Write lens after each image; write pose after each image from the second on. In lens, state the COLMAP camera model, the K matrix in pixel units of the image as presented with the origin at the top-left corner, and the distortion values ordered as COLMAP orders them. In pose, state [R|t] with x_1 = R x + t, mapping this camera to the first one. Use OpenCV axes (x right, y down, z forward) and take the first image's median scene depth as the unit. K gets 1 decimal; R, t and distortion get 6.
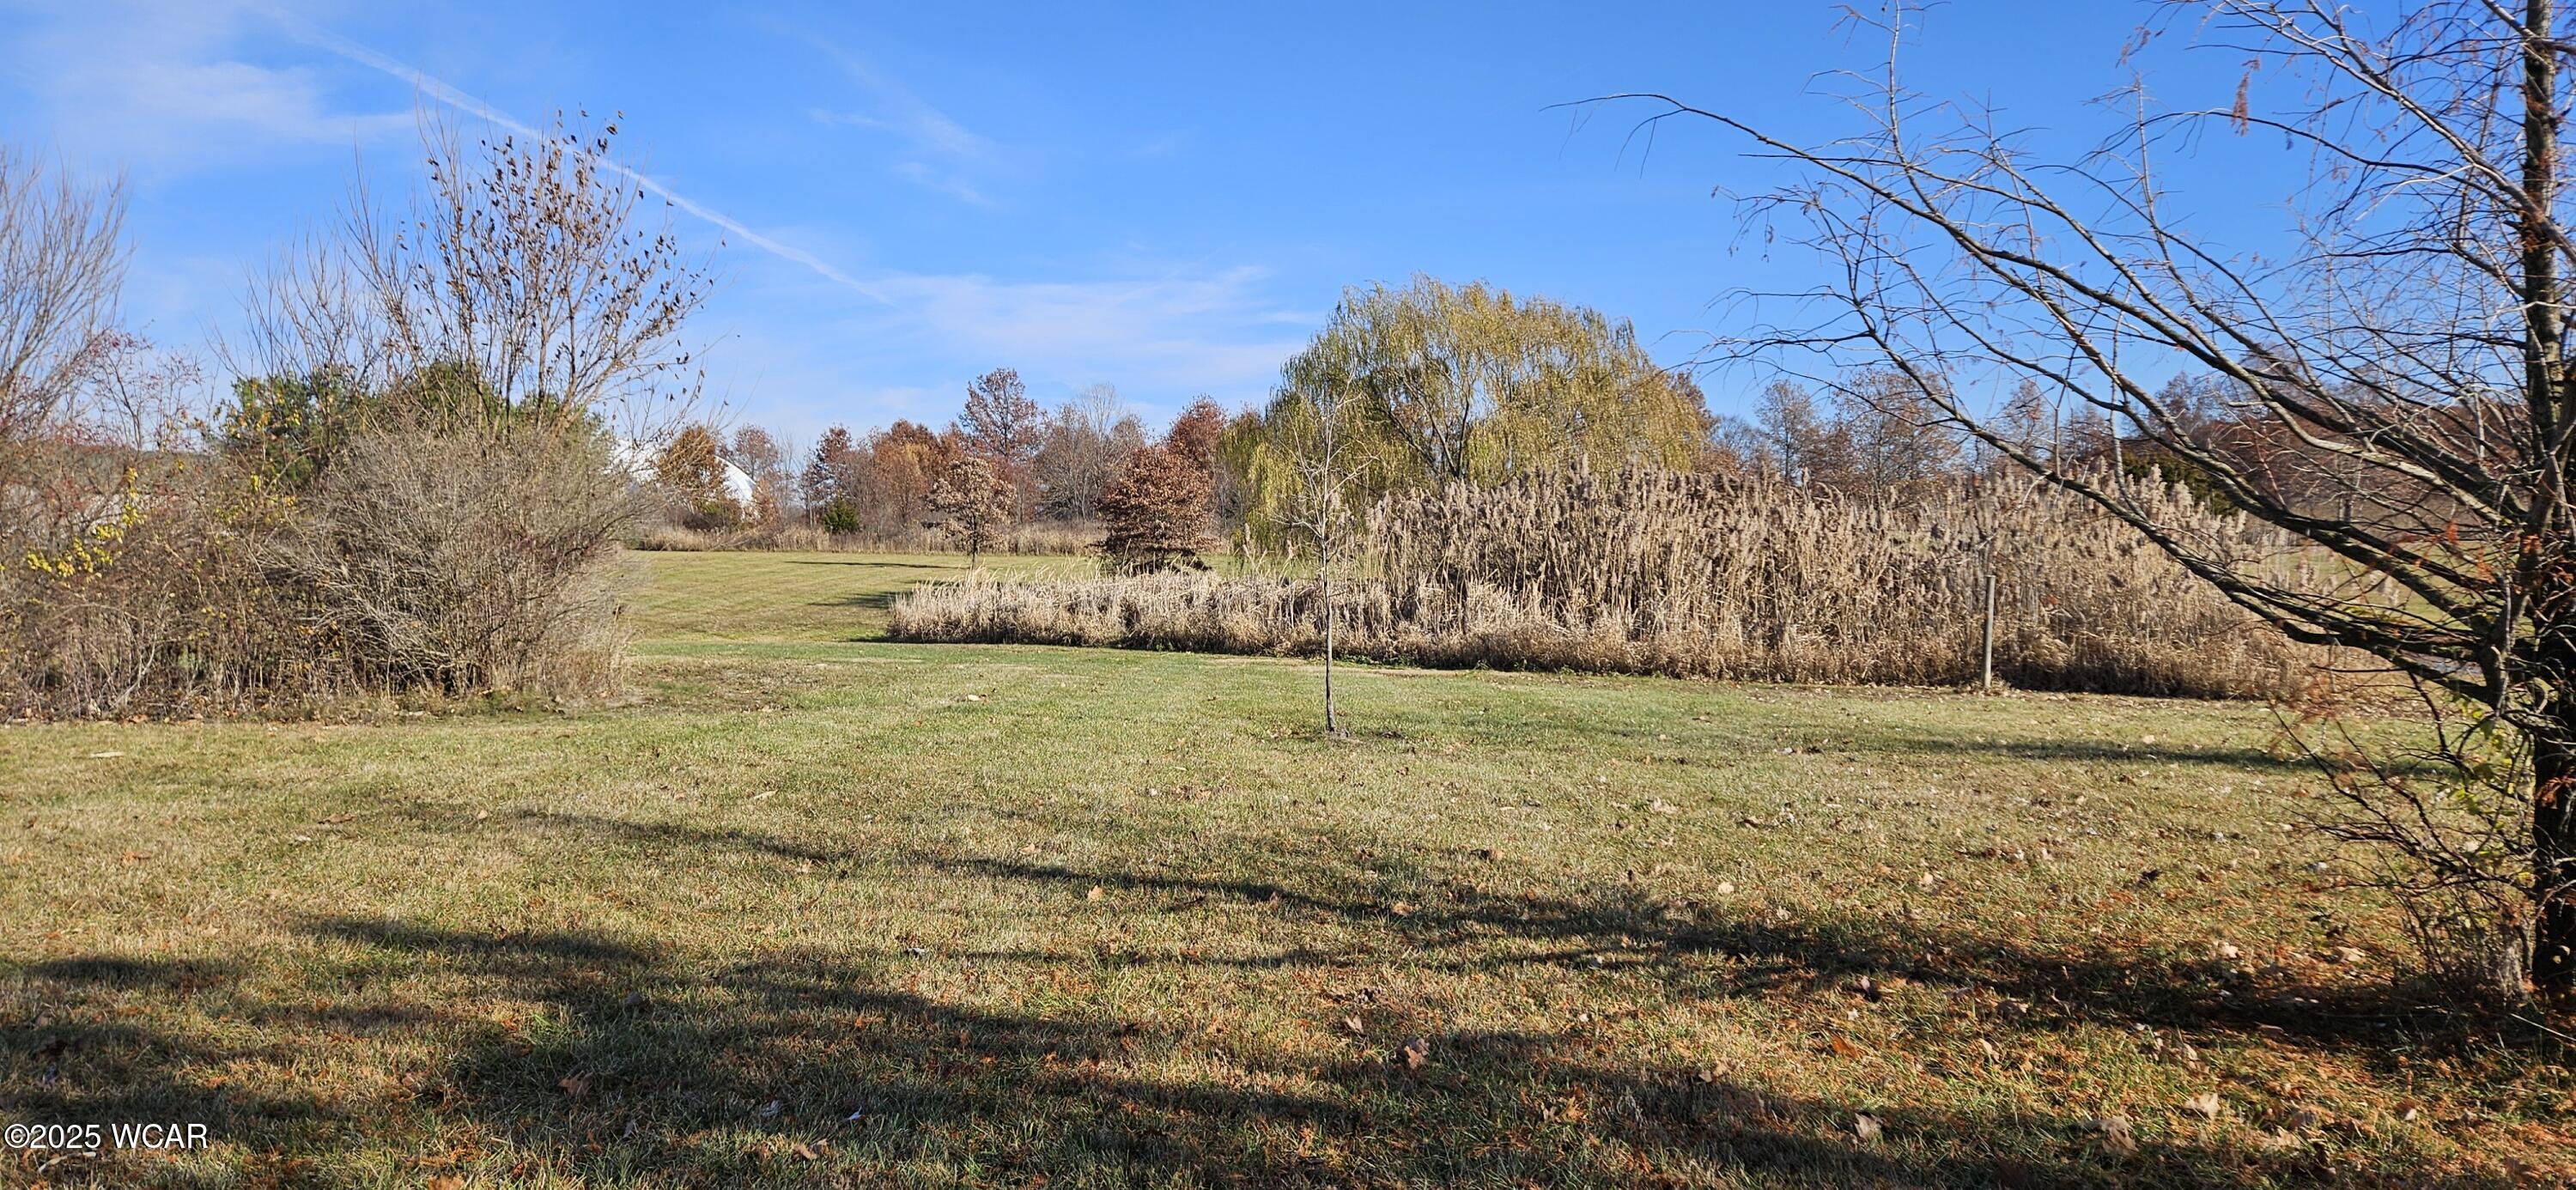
lens RADIAL K [[1708.7, 0, 1277.9], [0, 1708.7, 592.9], [0, 0, 1]] dist [0.092077, -0.078555]
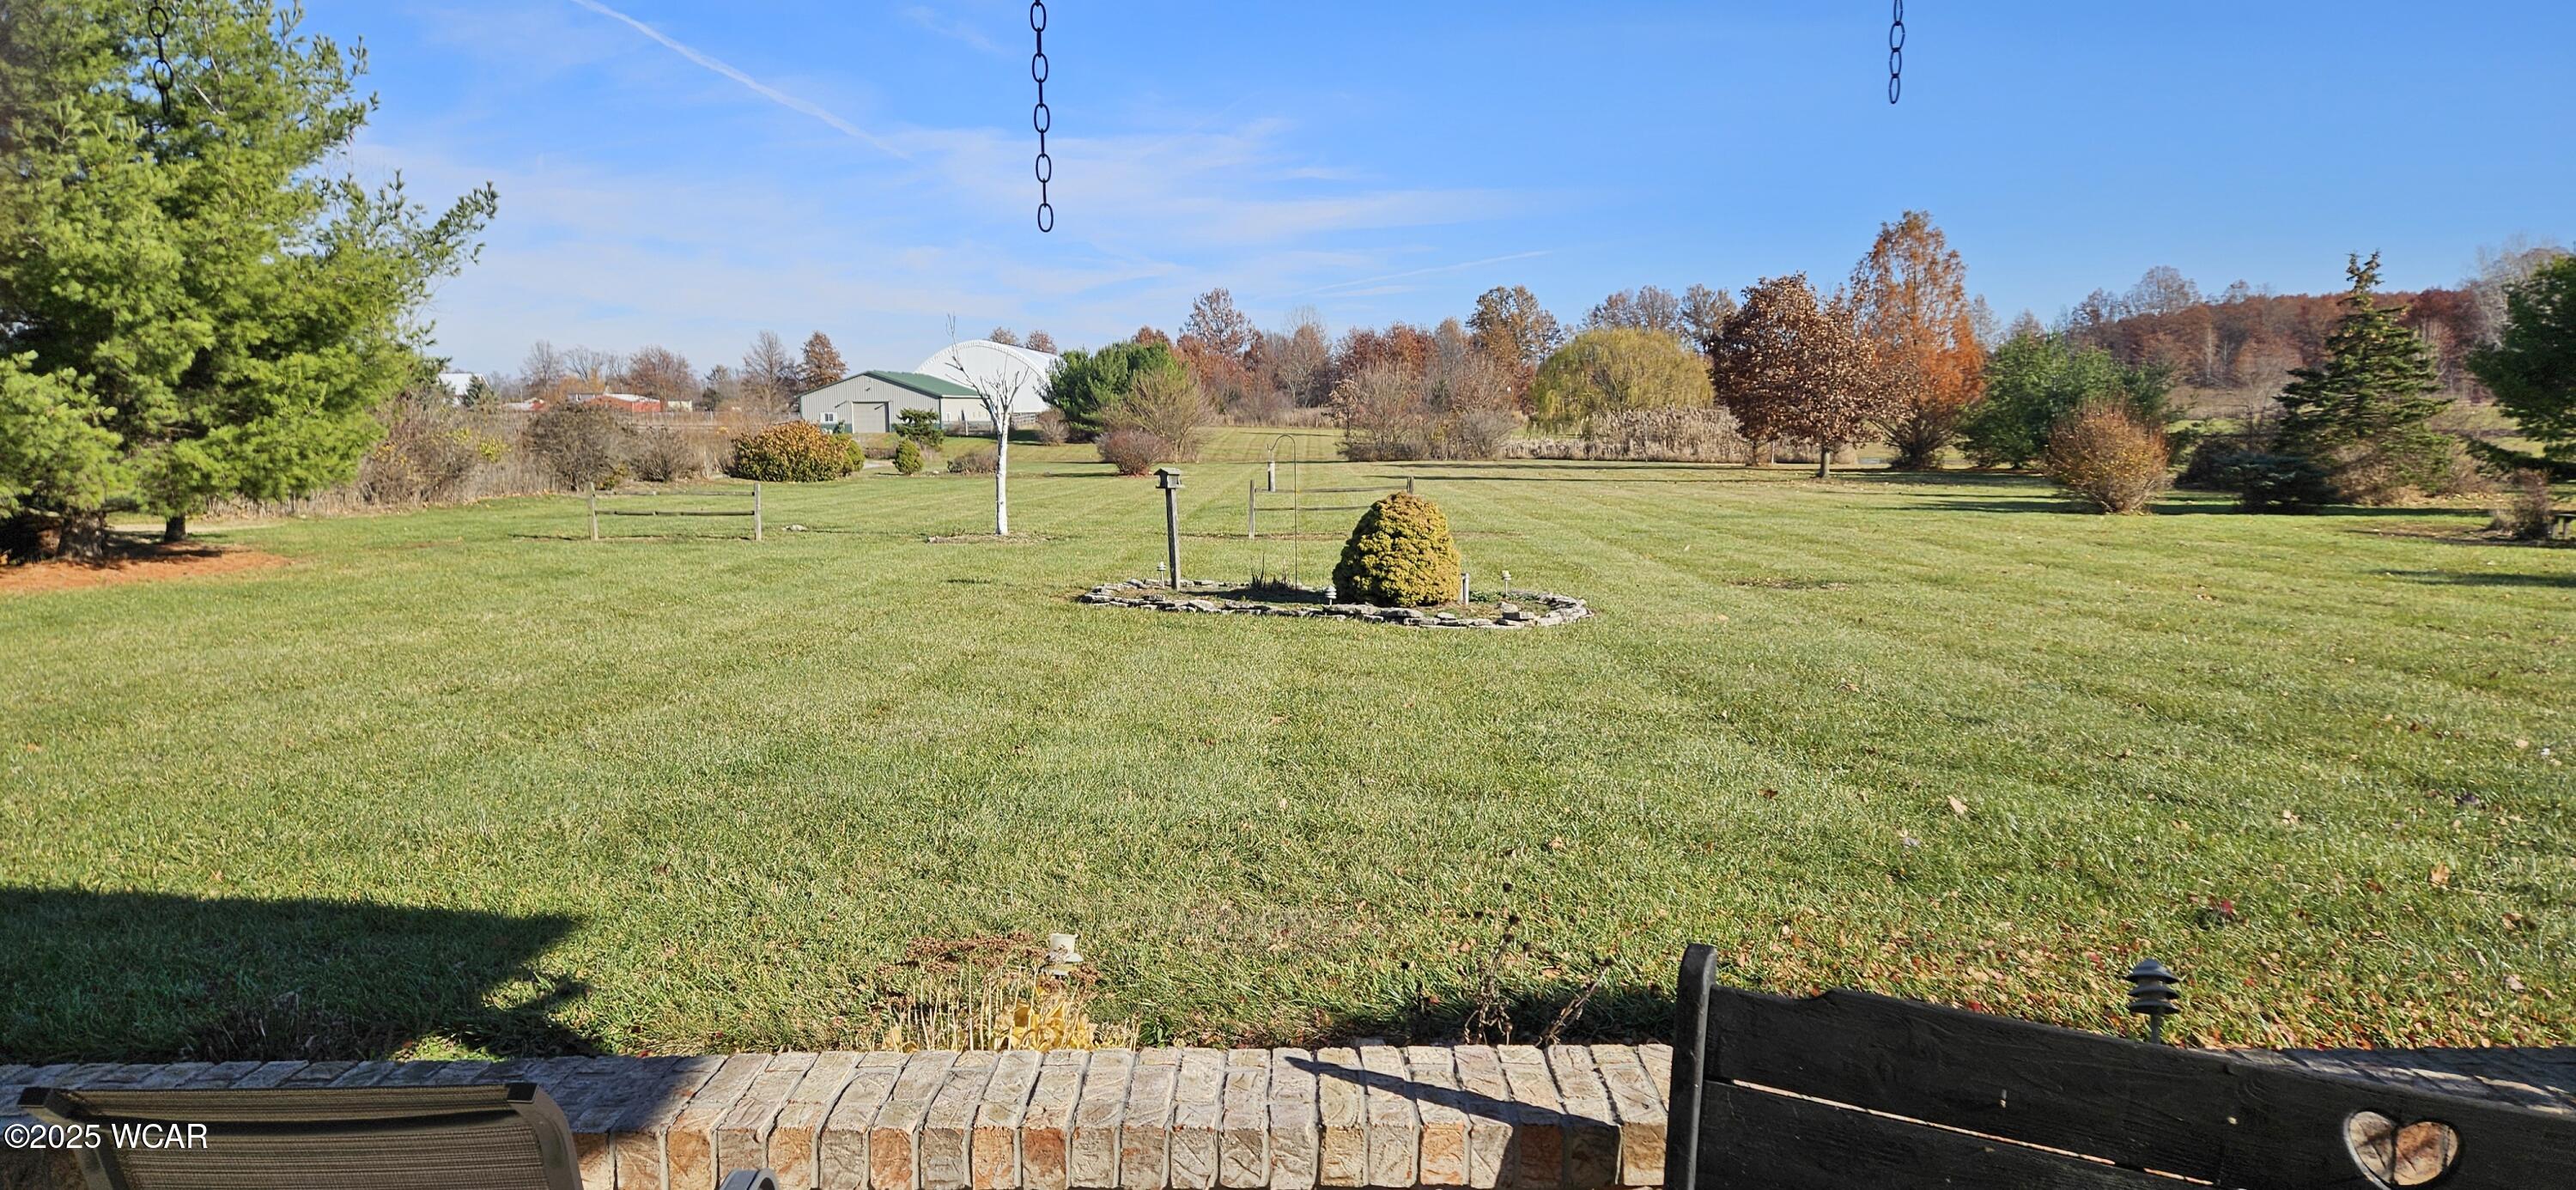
lens RADIAL K [[1708.7, 0, 1277.9], [0, 1708.7, 592.9], [0, 0, 1]] dist [0.092077, -0.078555]
pose [[0.998818, 0.026931, -0.040459, -0.493296], [-0.024120, 0.997364, 0.068434, 0.081636], [0.042195, -0.067377, 0.996835, -2.579345]]
